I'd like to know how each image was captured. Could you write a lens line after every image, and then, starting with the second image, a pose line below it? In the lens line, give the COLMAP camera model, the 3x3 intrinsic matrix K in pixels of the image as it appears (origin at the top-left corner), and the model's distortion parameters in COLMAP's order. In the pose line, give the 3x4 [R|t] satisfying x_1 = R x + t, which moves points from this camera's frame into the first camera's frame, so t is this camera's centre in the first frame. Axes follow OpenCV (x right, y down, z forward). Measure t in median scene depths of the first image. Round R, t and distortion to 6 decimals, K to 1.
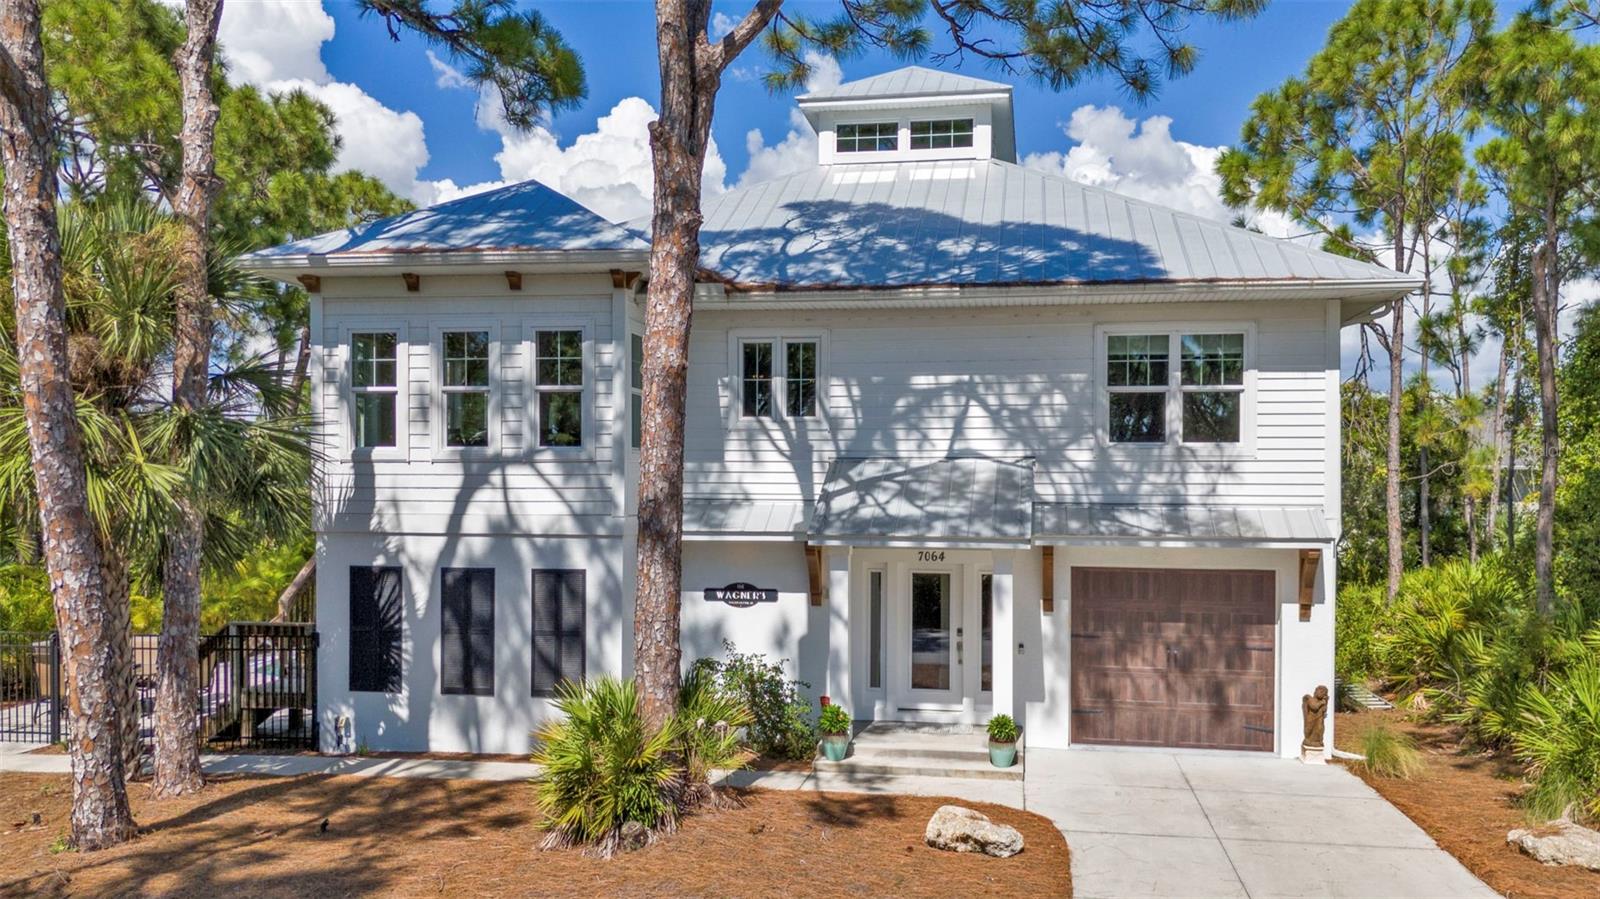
lens RADIAL K [[1202.3, 0, 914.7], [0, 1202.3, 480.8], [0, 0, 1]] dist [0.058479, -0.037332]
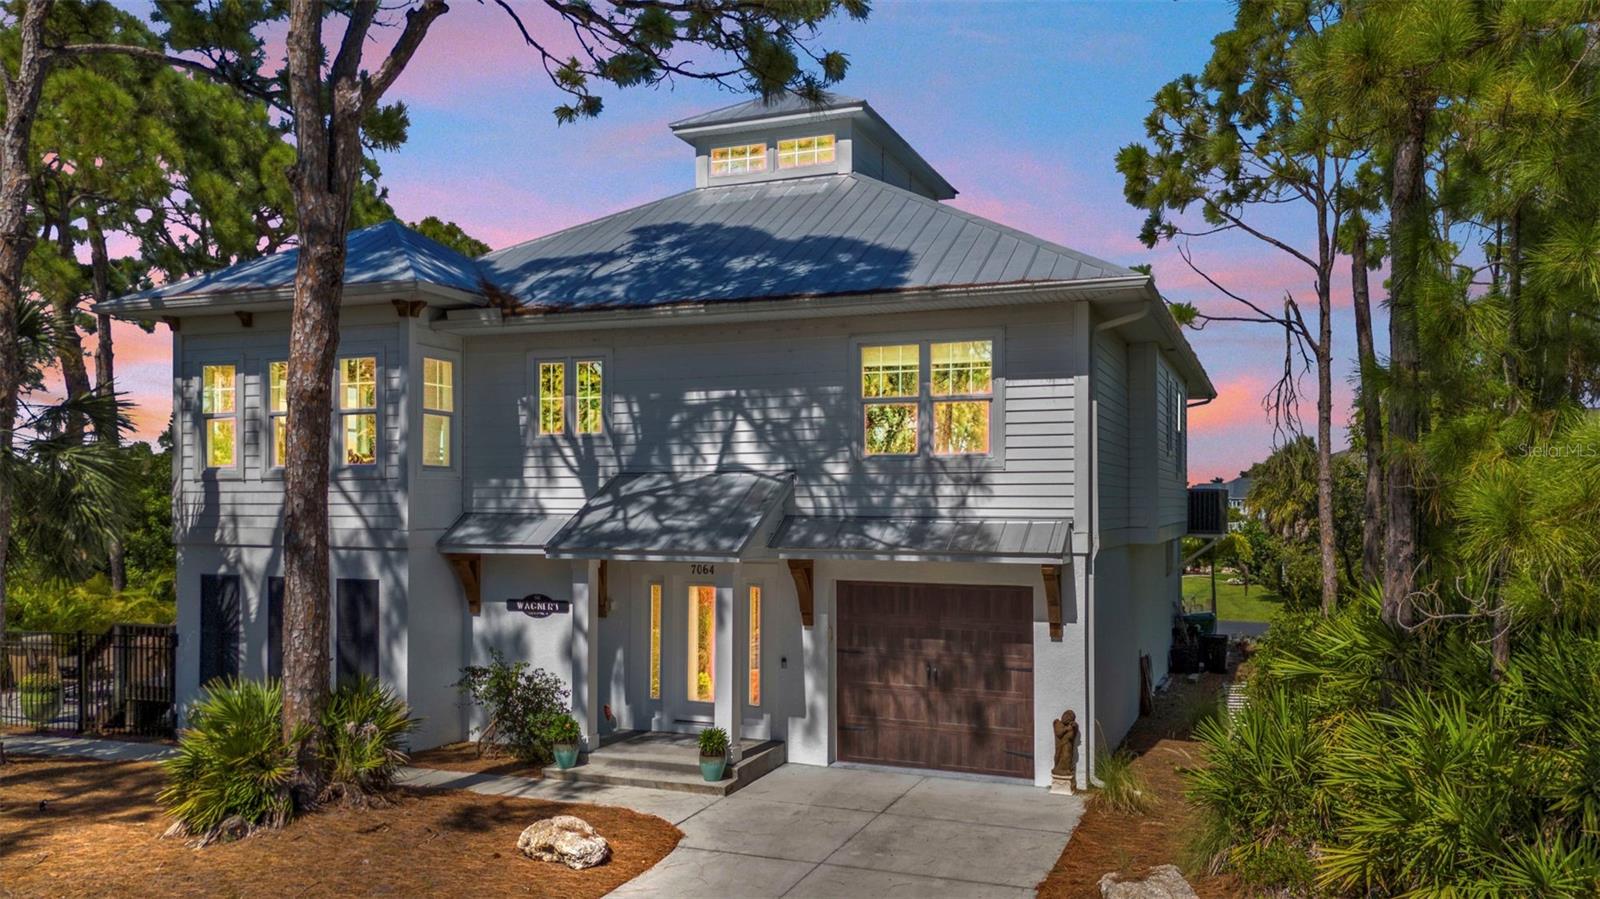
lens RADIAL K [[1202.3, 0, 908.0], [0, 1202.3, 468.0], [0, 0, 1]] dist [0.058479, -0.037332]
pose [[0.974602, -0.010478, -0.223701, 0.421440], [0.005724, 0.999744, -0.021889, 0.000595], [0.223873, 0.020053, 0.974412, 0.051558]]
